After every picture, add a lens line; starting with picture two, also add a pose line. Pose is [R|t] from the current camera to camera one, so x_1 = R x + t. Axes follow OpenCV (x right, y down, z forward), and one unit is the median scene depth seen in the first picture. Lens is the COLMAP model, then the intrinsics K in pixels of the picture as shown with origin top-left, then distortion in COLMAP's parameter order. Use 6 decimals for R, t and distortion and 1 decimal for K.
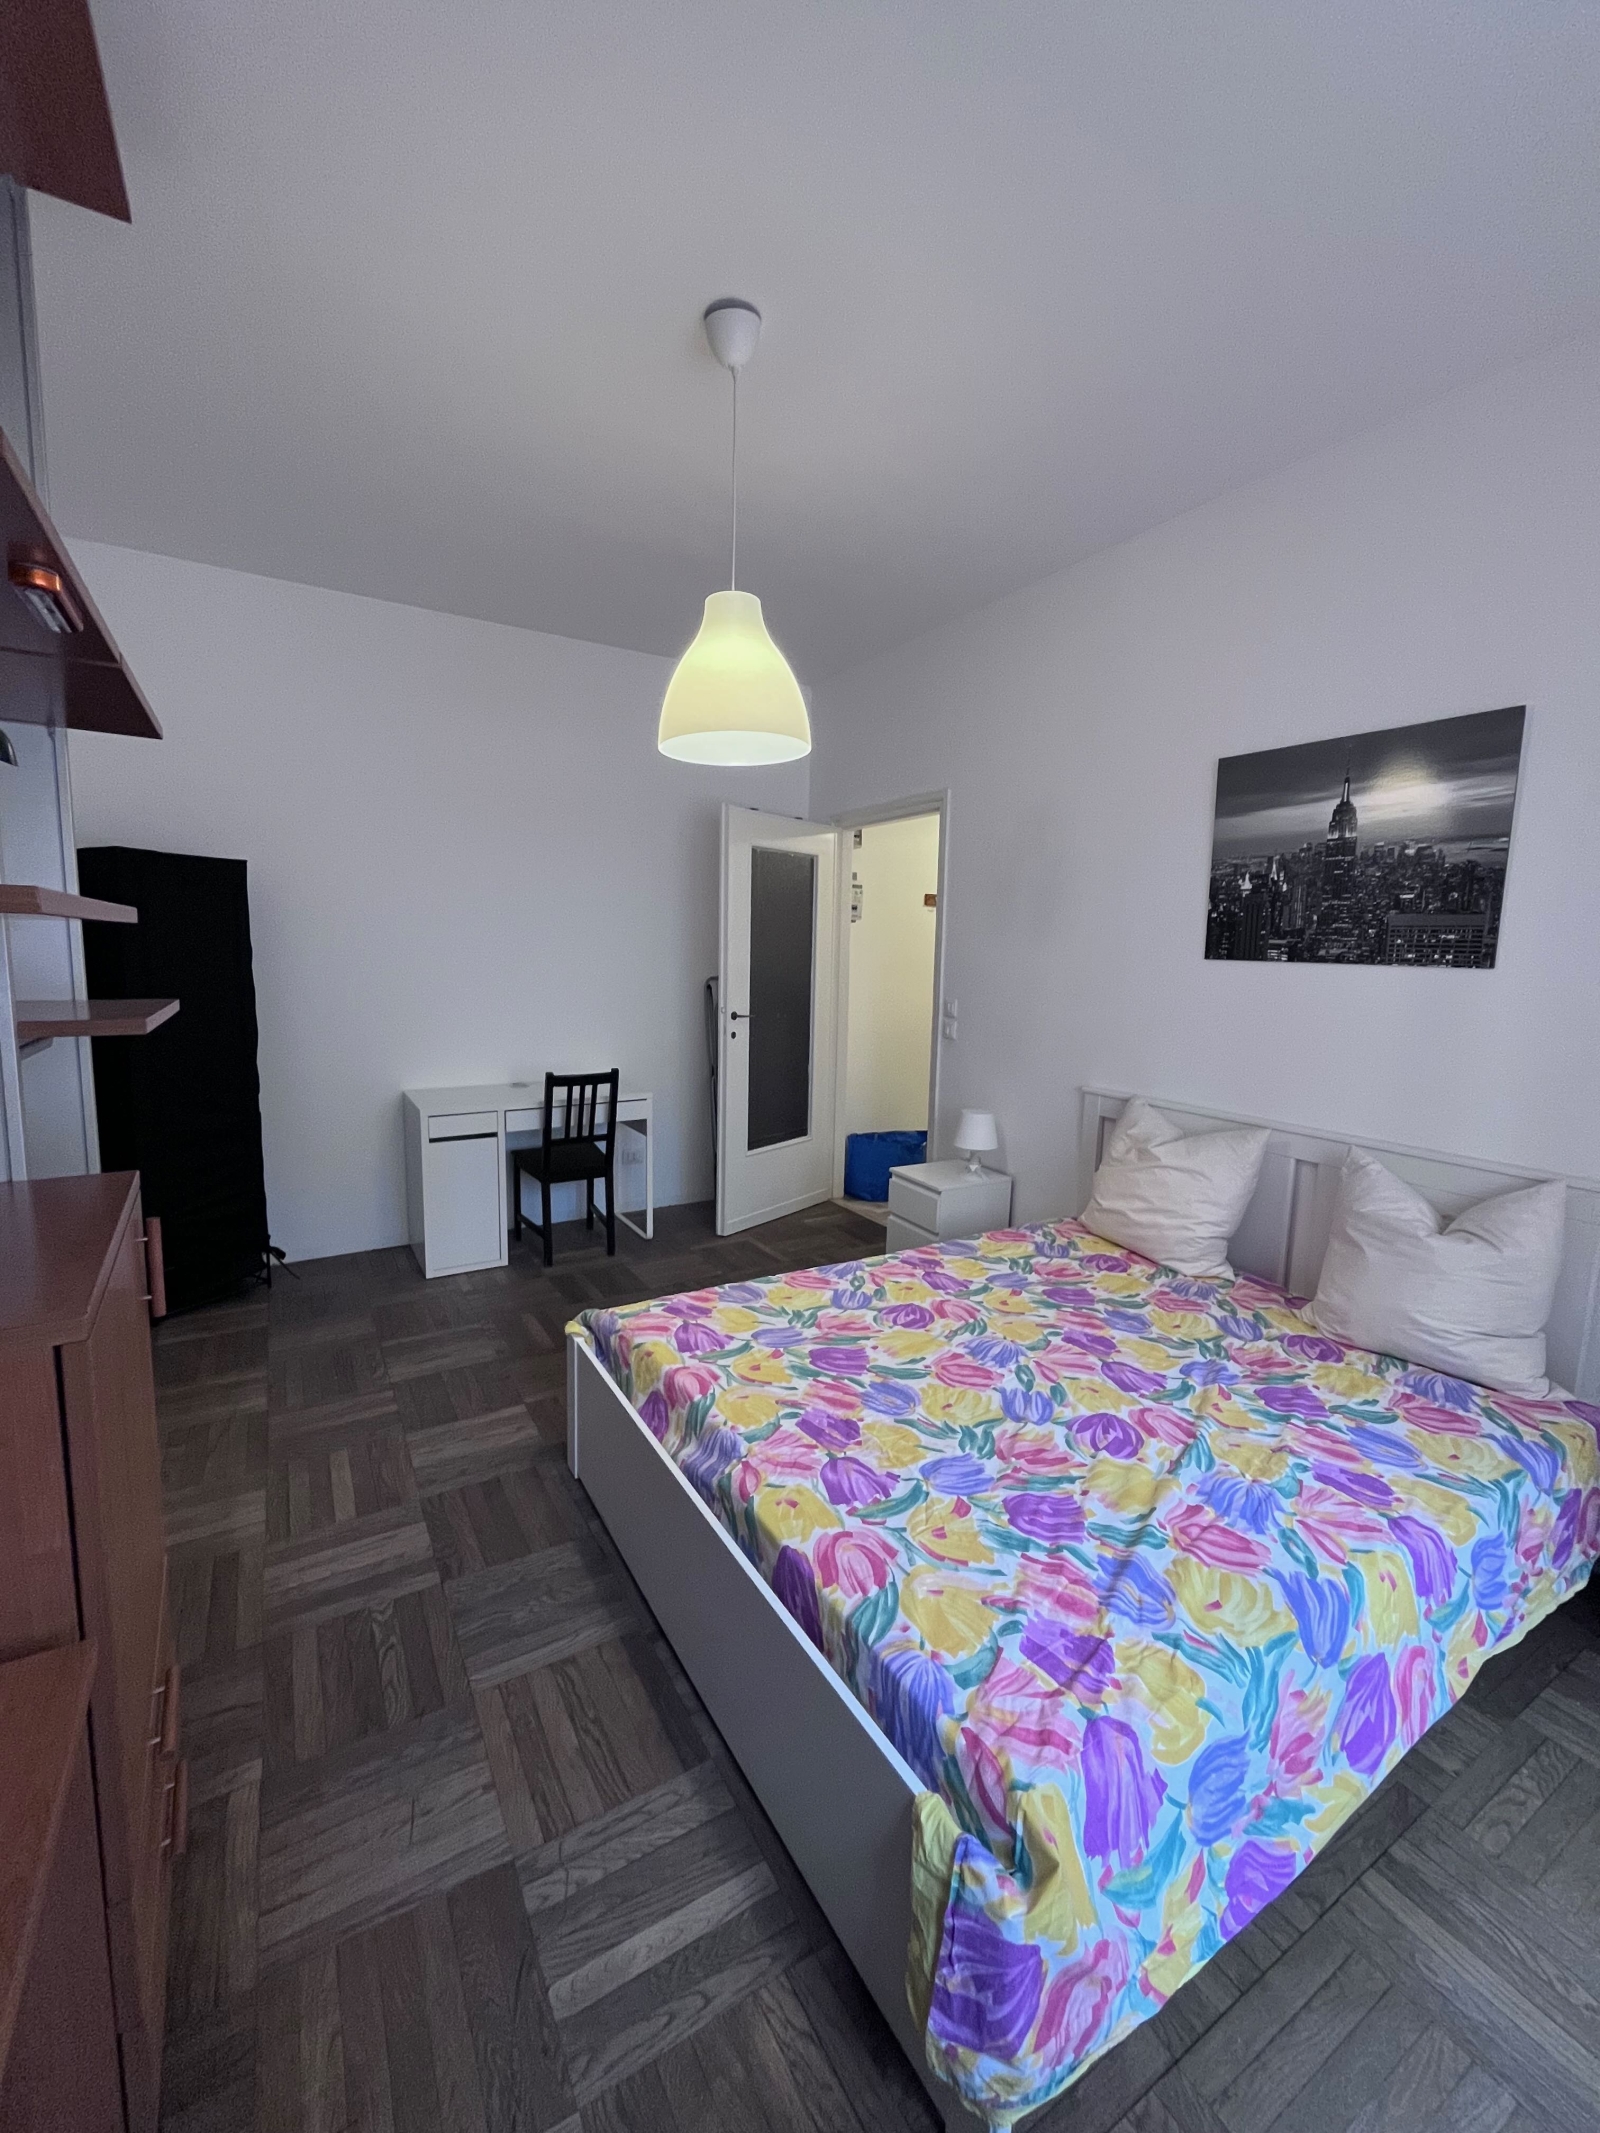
lens RADIAL K [[867.3, 0, 795.5], [0, 867.3, 1057.1], [0, 0, 1]] dist [0.000959, -0.000038]
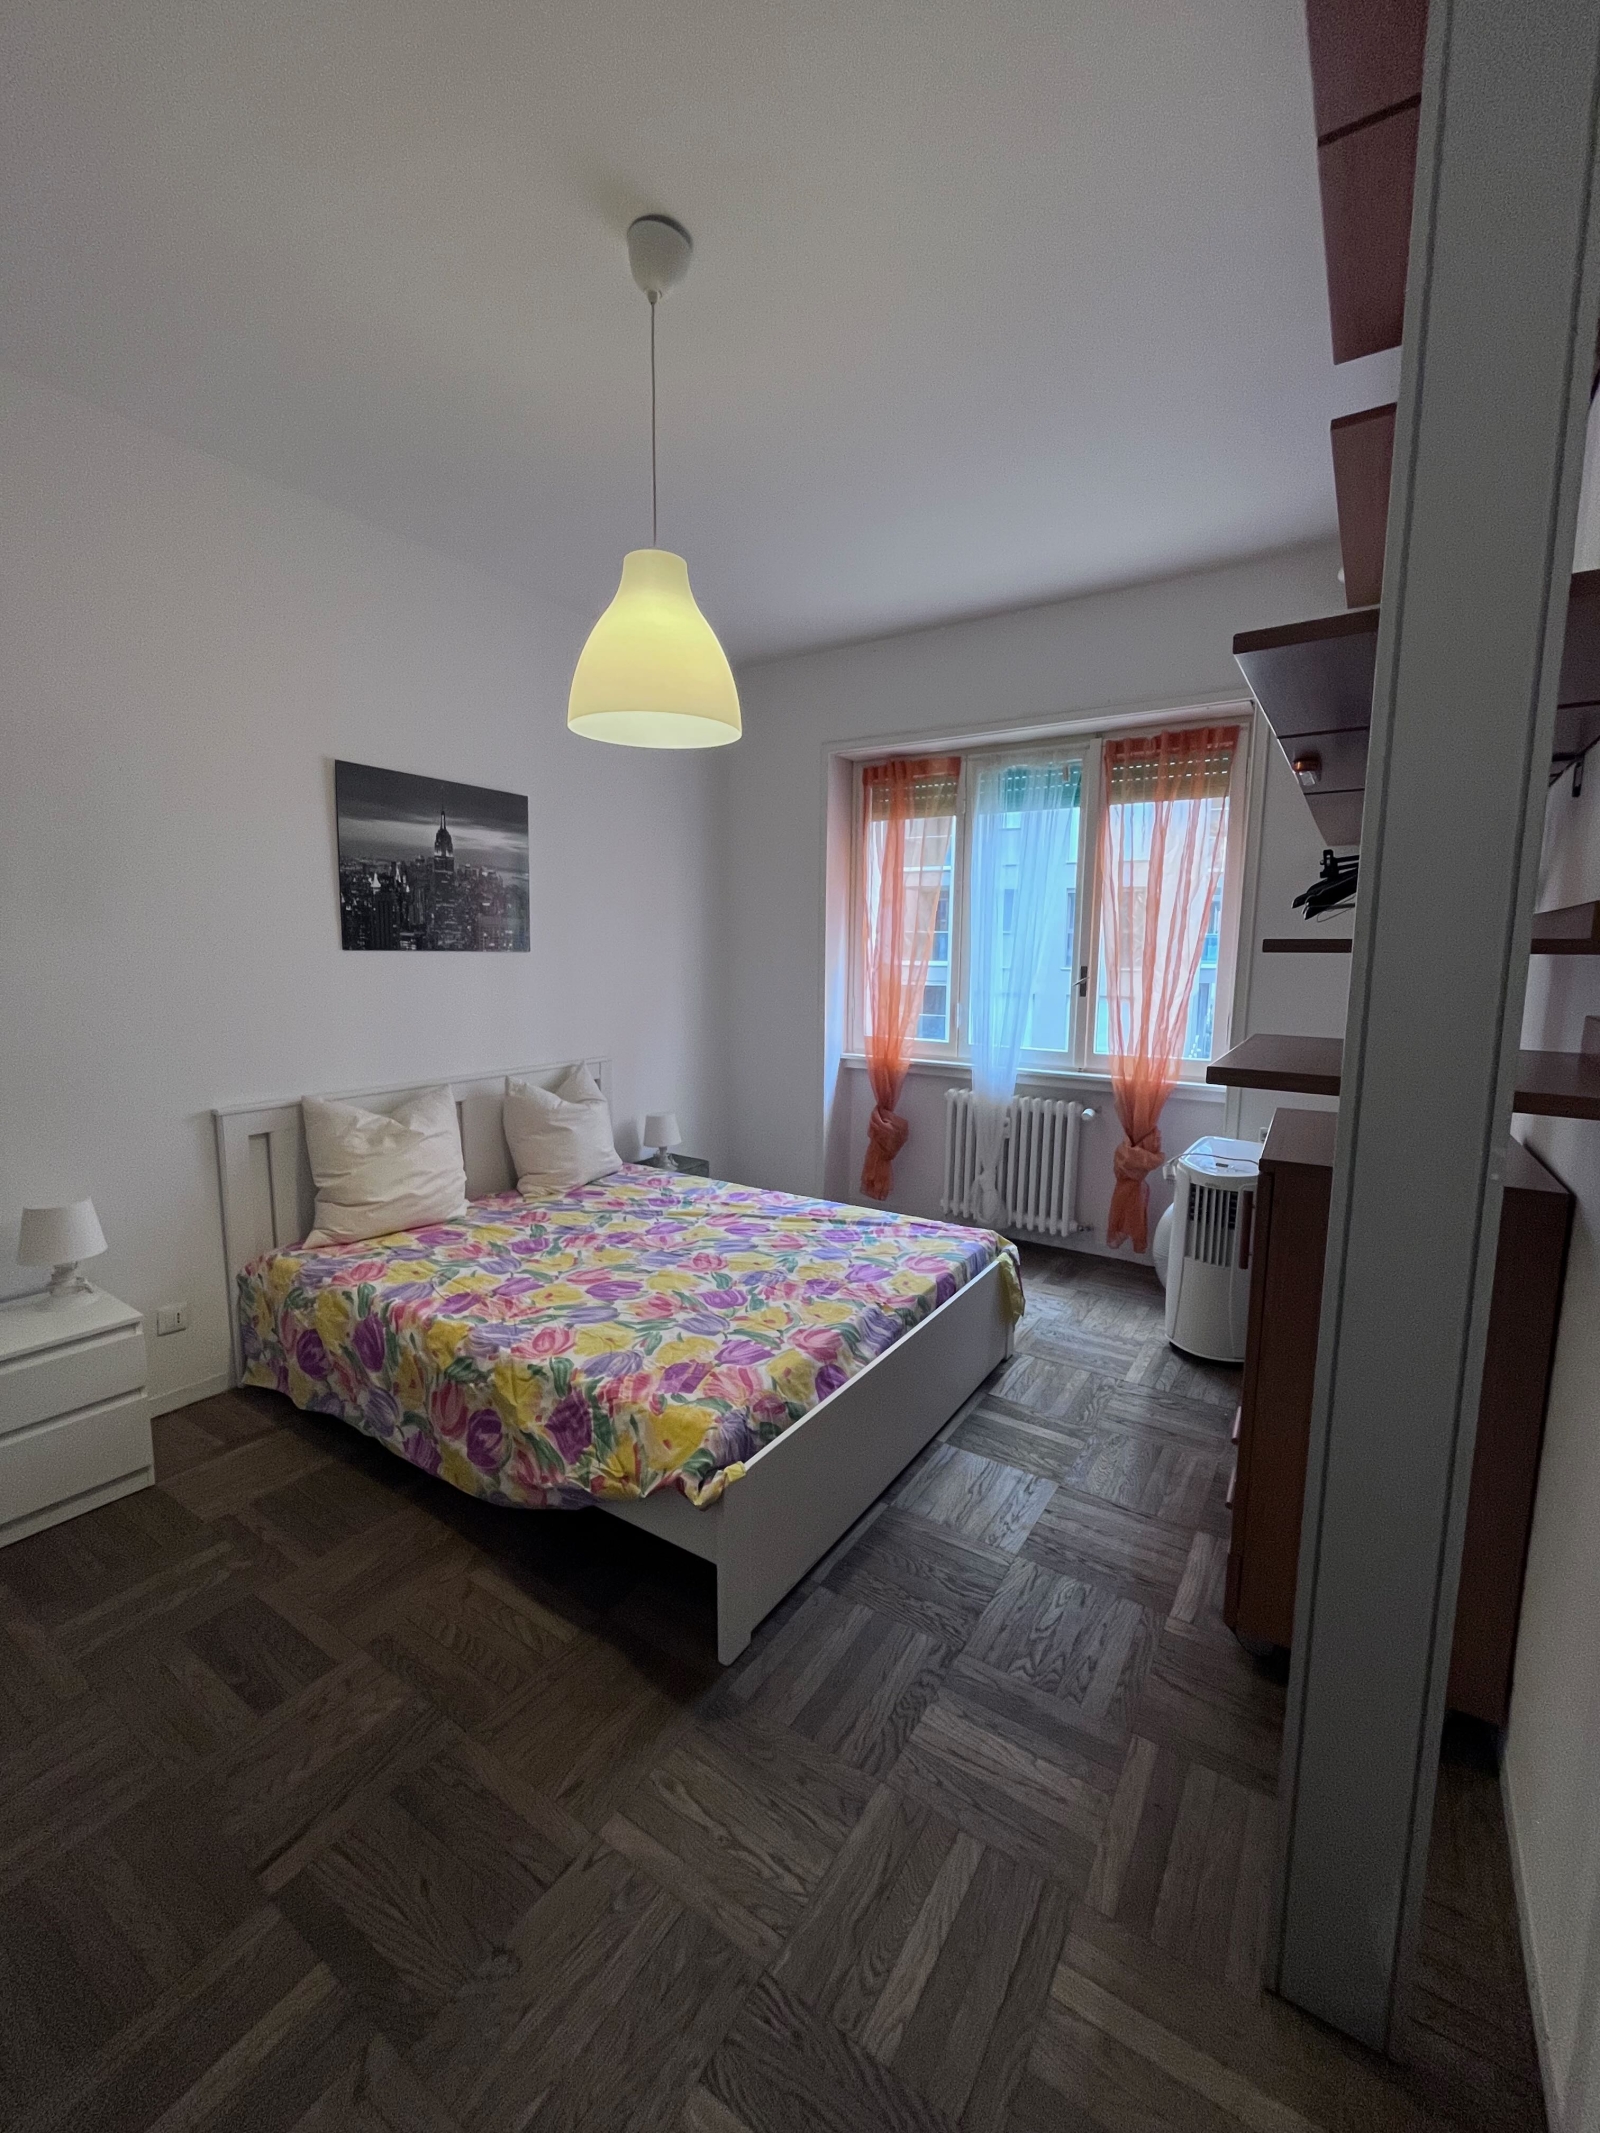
lens RADIAL K [[867.3, 0, 796.6], [0, 867.3, 1062.2], [0, 0, 1]] dist [0.000959, -0.000038]
pose [[-0.430283, -0.143963, 0.891141, -1.012016], [0.098090, 0.973899, 0.204694, -0.200076], [-0.897349, 0.175488, -0.404930, 1.349022]]
